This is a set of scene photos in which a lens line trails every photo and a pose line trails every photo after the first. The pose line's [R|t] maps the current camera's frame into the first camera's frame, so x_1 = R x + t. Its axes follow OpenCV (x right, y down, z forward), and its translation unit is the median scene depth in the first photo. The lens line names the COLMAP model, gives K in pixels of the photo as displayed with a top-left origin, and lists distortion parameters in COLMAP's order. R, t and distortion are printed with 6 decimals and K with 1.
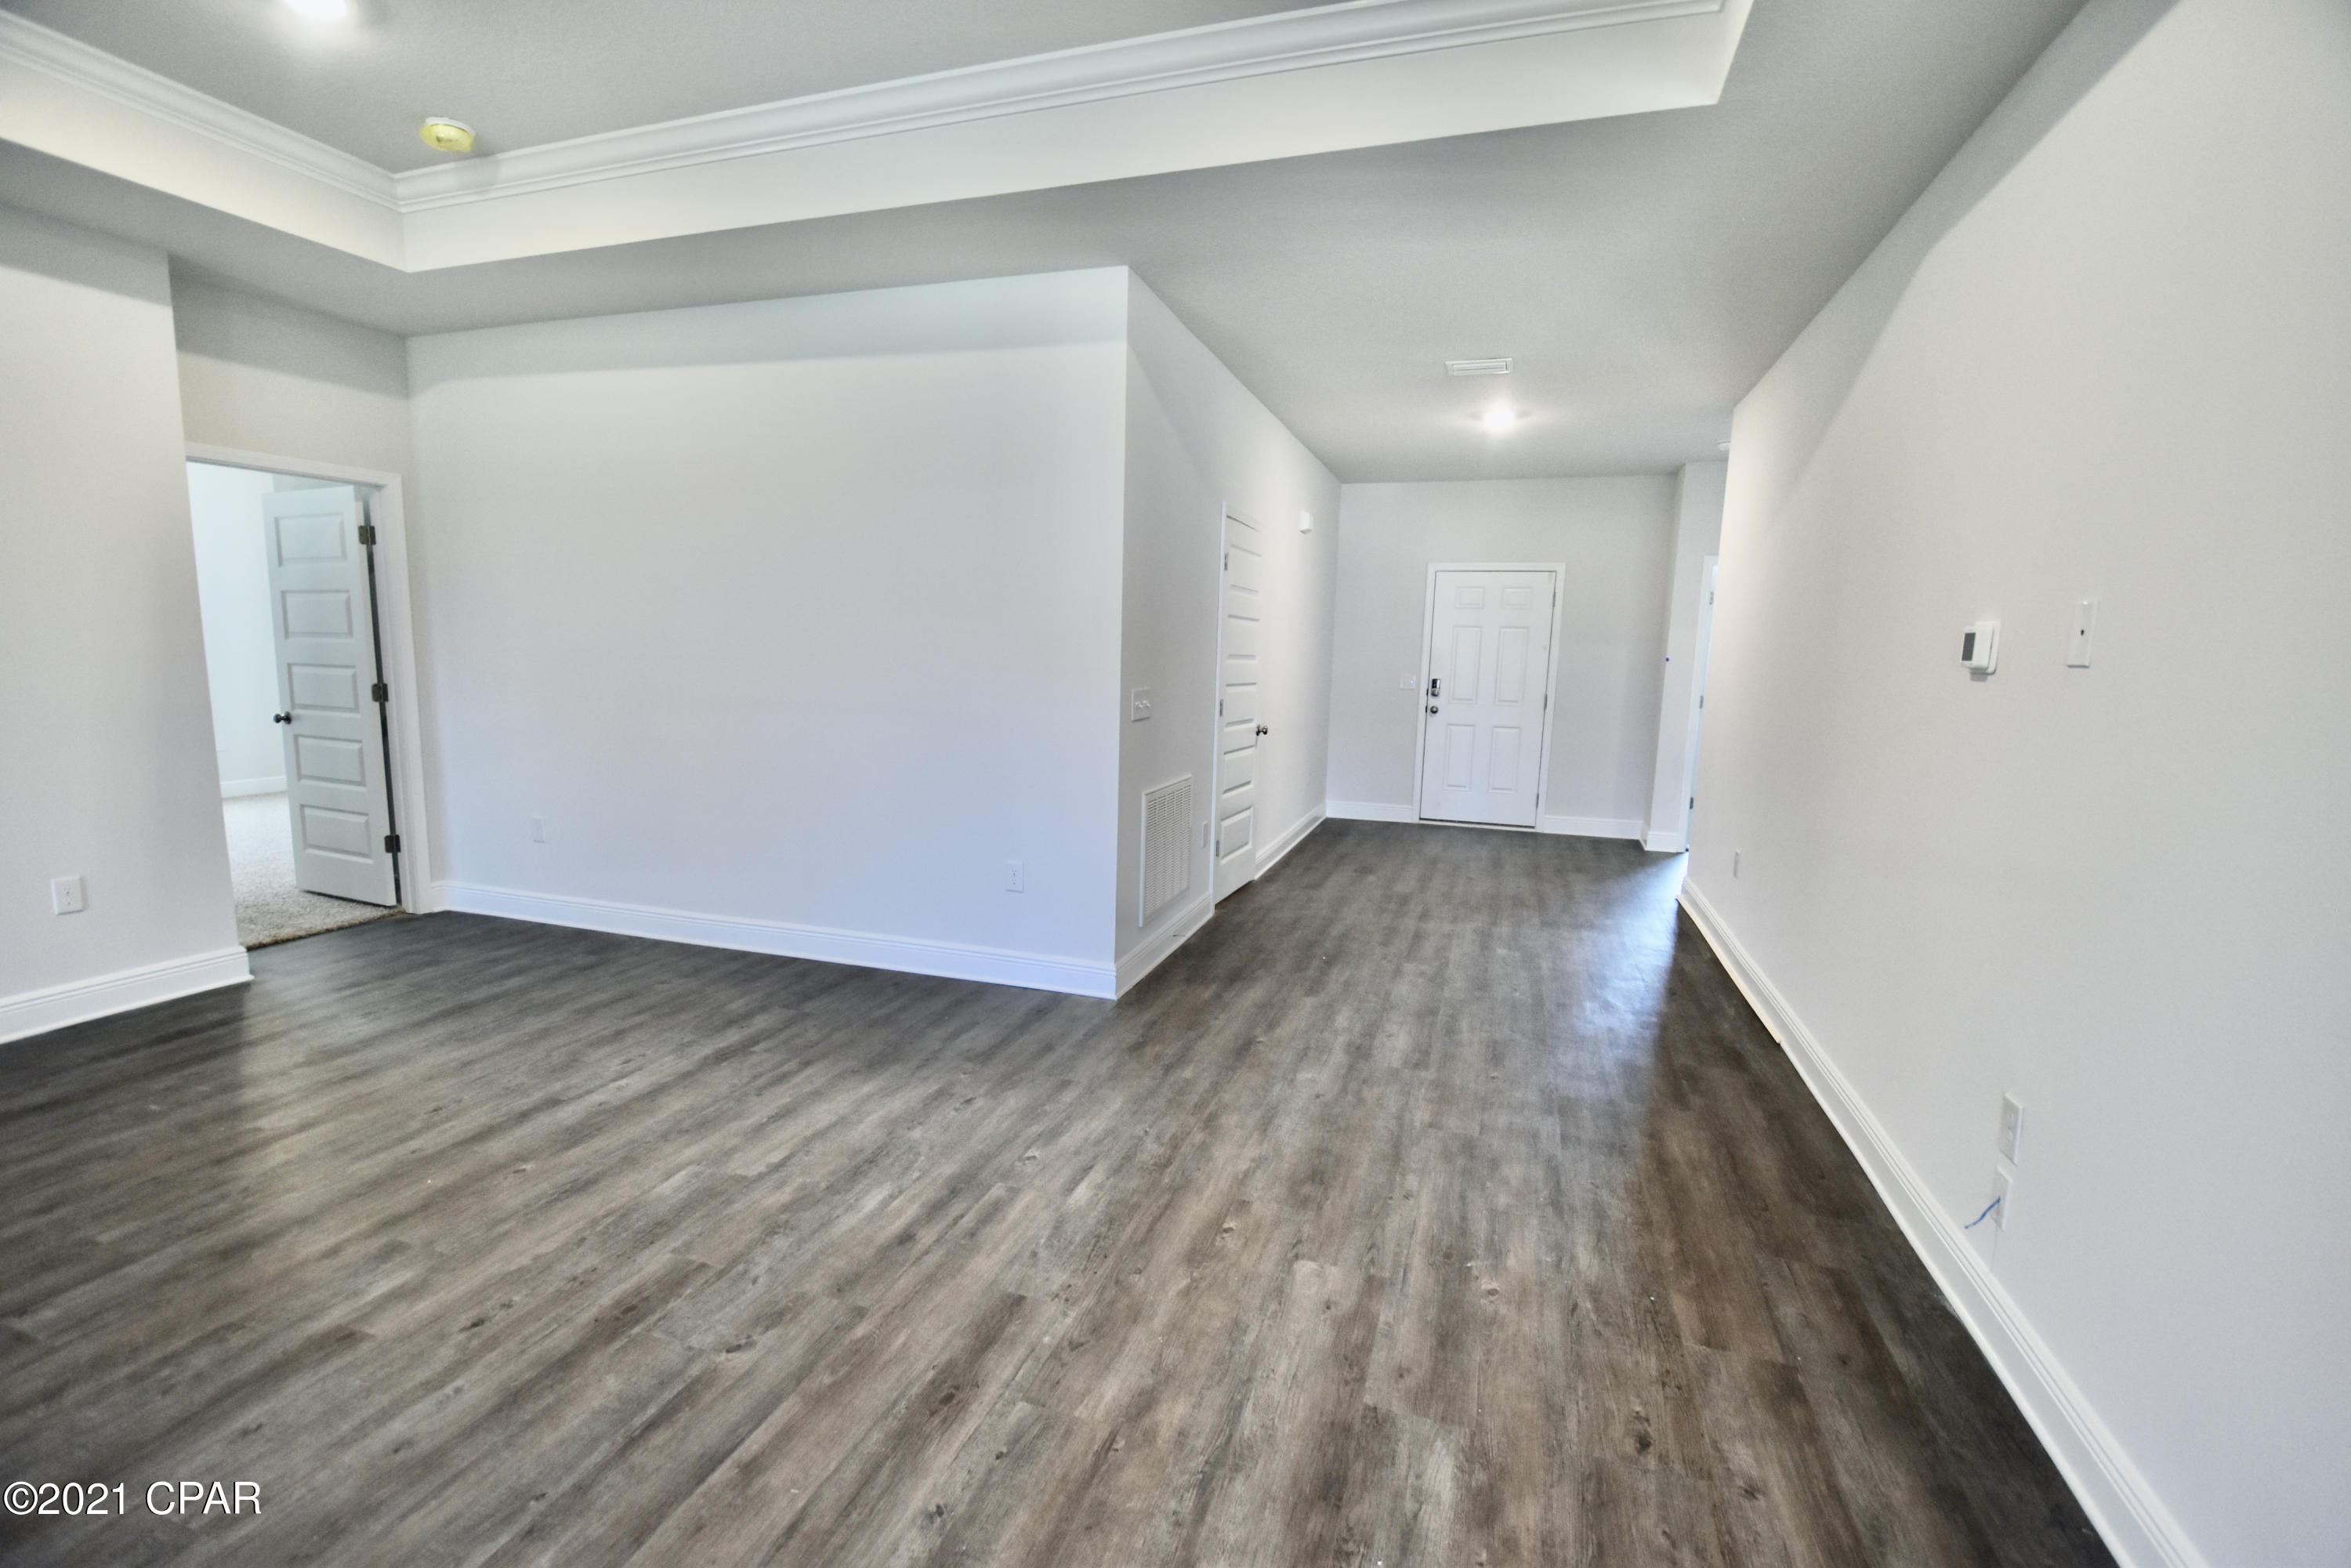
lens RADIAL K [[1030.8, 0, 1179.9], [0, 1030.8, 801.8], [0, 0, 1]] dist [0.006156, -0.015696]
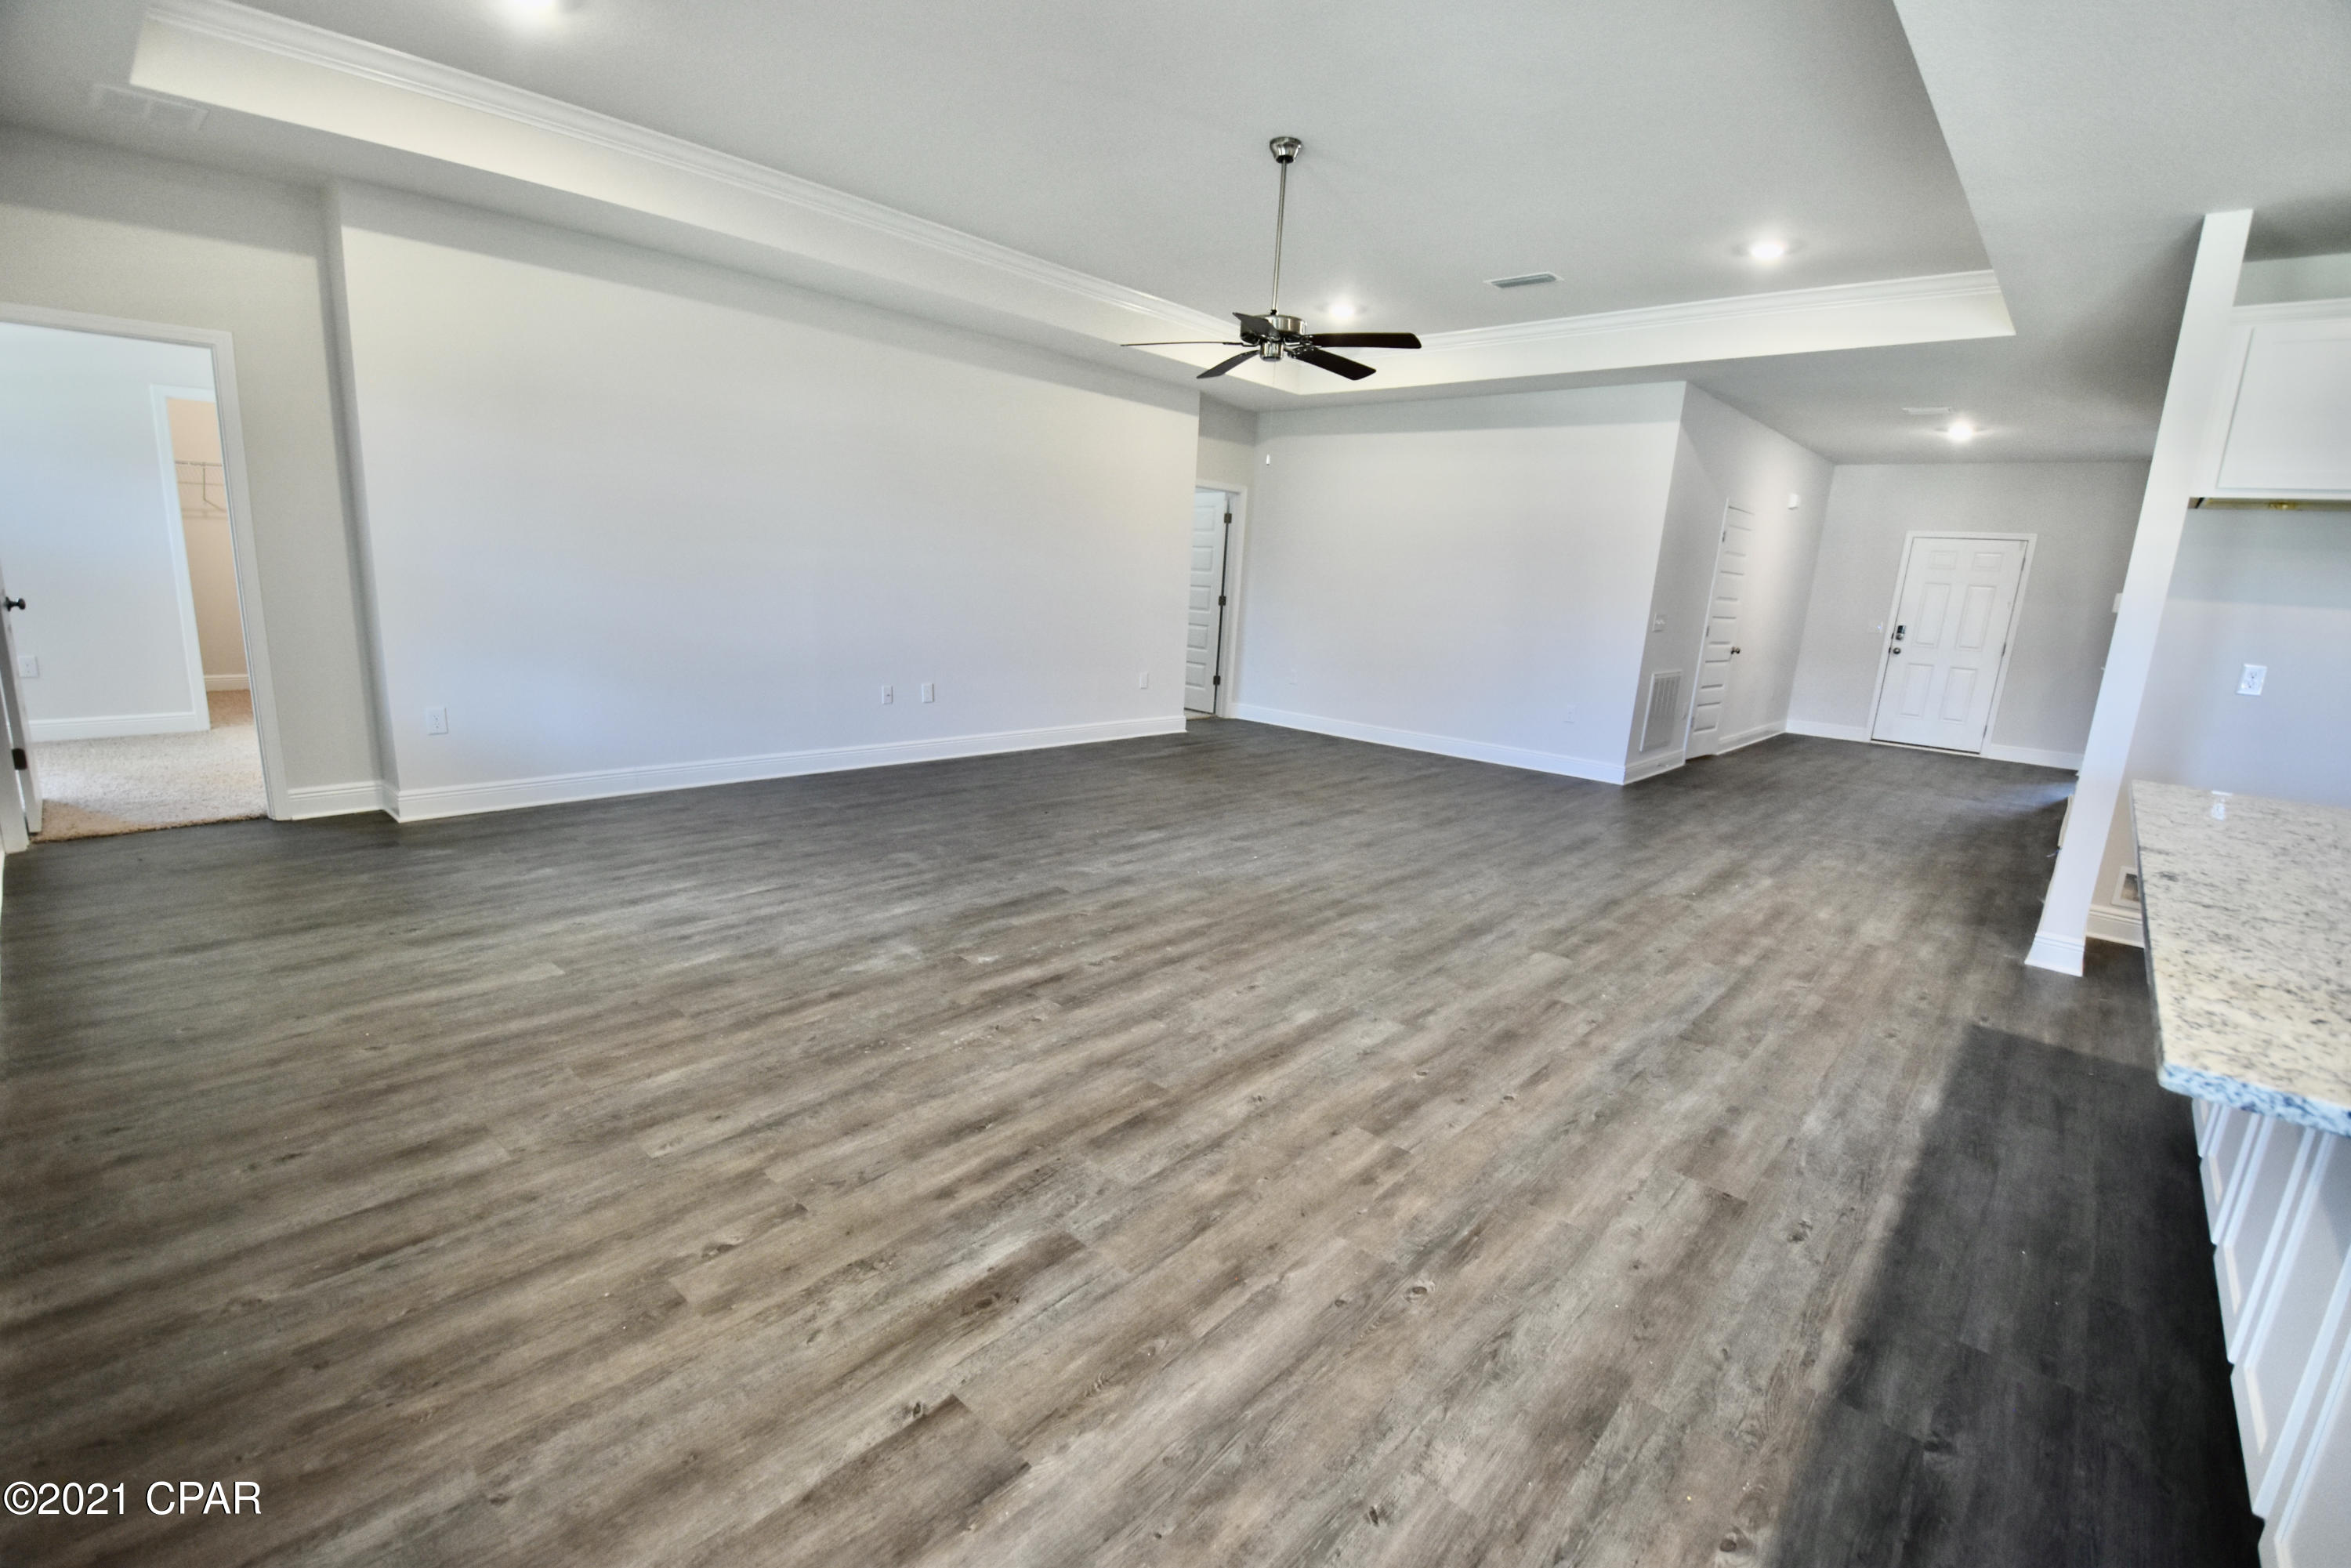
lens RADIAL K [[1030.8, 0, 1178.3], [0, 1030.8, 793.5], [0, 0, 1]] dist [0.006156, -0.015696]
pose [[0.909255, 0.113422, -0.400489, -0.063017], [-0.093560, 0.993228, 0.068874, 0.217009], [0.405589, -0.025154, 0.913709, -1.371801]]
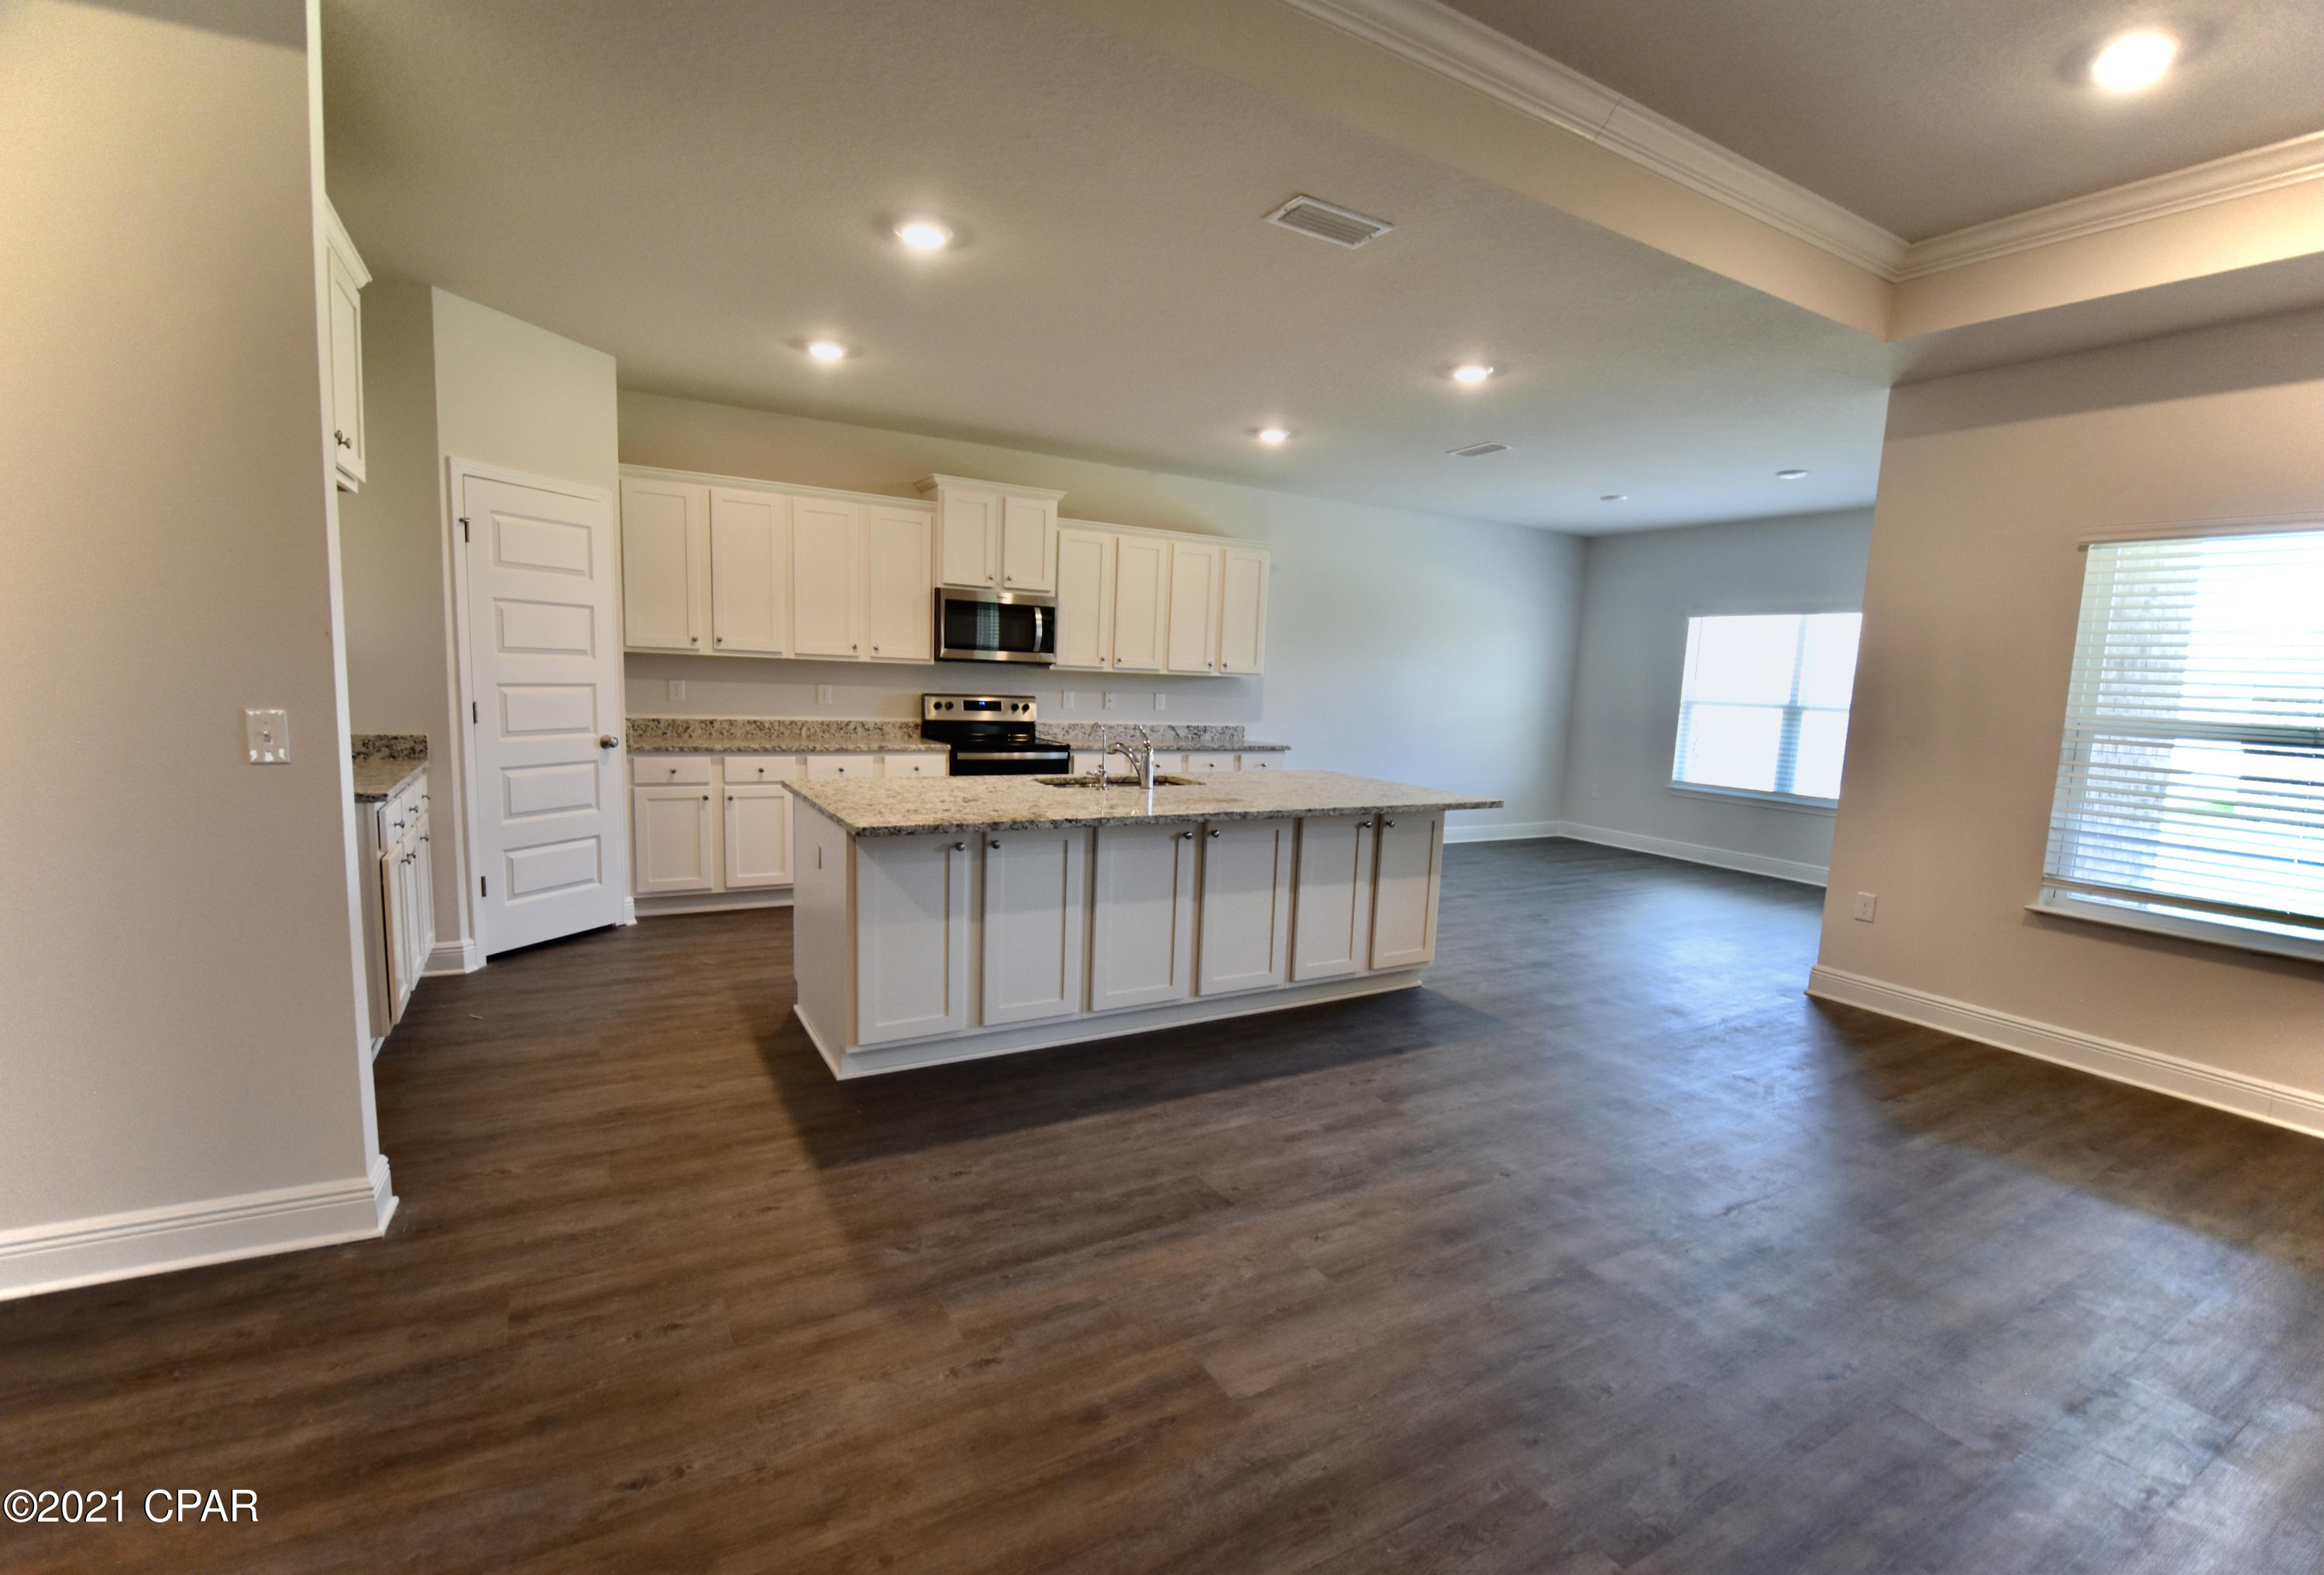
lens RADIAL K [[1038.6, 0, 1184.7], [0, 1038.6, 808.0], [0, 0, 1]] dist [0.001888, -0.000122]
pose [[-0.741030, -0.142337, 0.656213, -0.513749], [0.037043, 0.967121, 0.251606, -0.076993], [-0.670450, 0.210755, -0.711392, 0.447124]]
